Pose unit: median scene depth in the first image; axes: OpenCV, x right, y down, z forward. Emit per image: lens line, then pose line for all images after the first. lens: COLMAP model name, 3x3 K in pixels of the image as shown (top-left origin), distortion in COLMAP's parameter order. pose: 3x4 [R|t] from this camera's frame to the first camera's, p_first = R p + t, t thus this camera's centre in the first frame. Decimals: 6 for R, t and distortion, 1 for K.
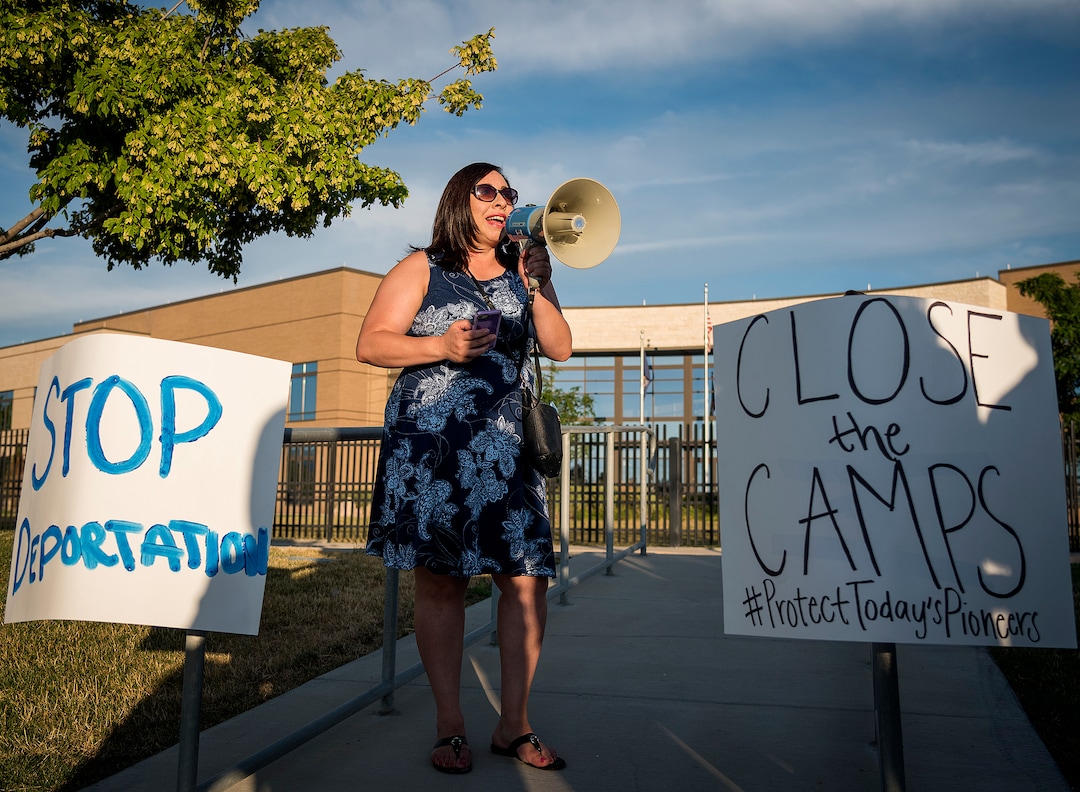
lens RADIAL K [[973.3, 0, 540.6], [0, 973.3, 373.0], [0, 0, 1]] dist [0.016586, -0.006466]
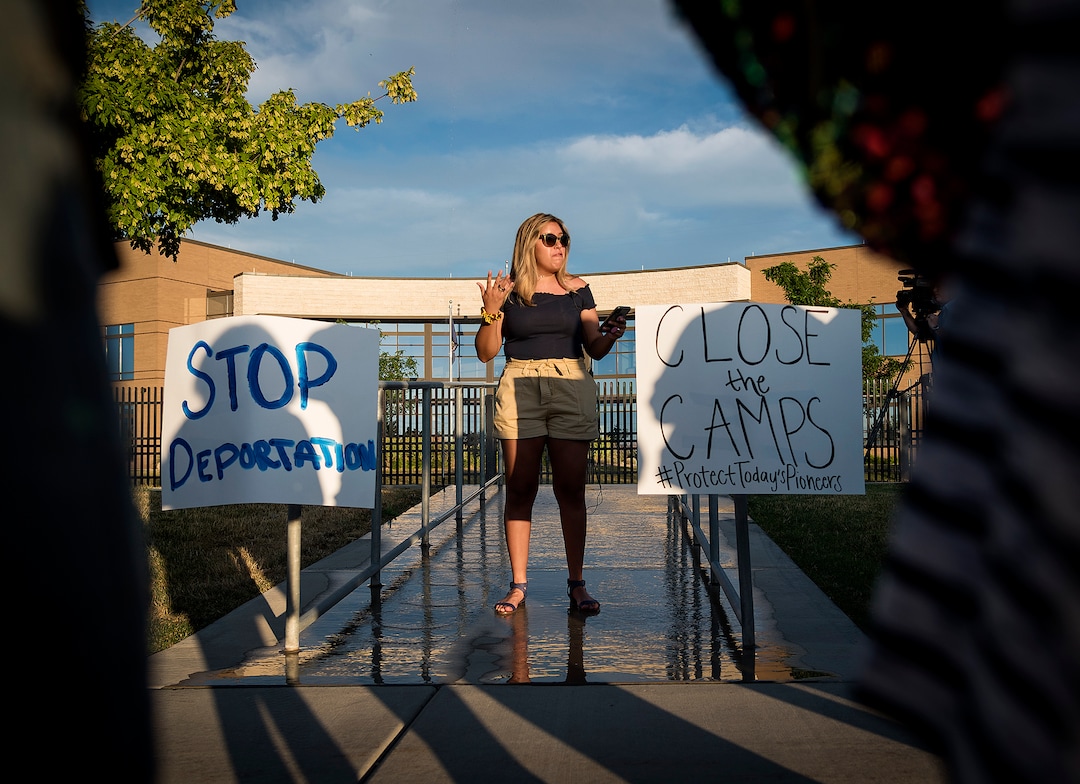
lens RADIAL K [[867.4, 0, 540.0], [0, 867.4, 392.0], [0, 0, 1]] dist [0.004304, 0.000969]
pose [[0.977883, -0.002117, 0.209140, -0.138653], [-0.010820, 0.998098, 0.060691, -0.004035], [-0.208870, -0.061611, 0.976001, -0.179328]]
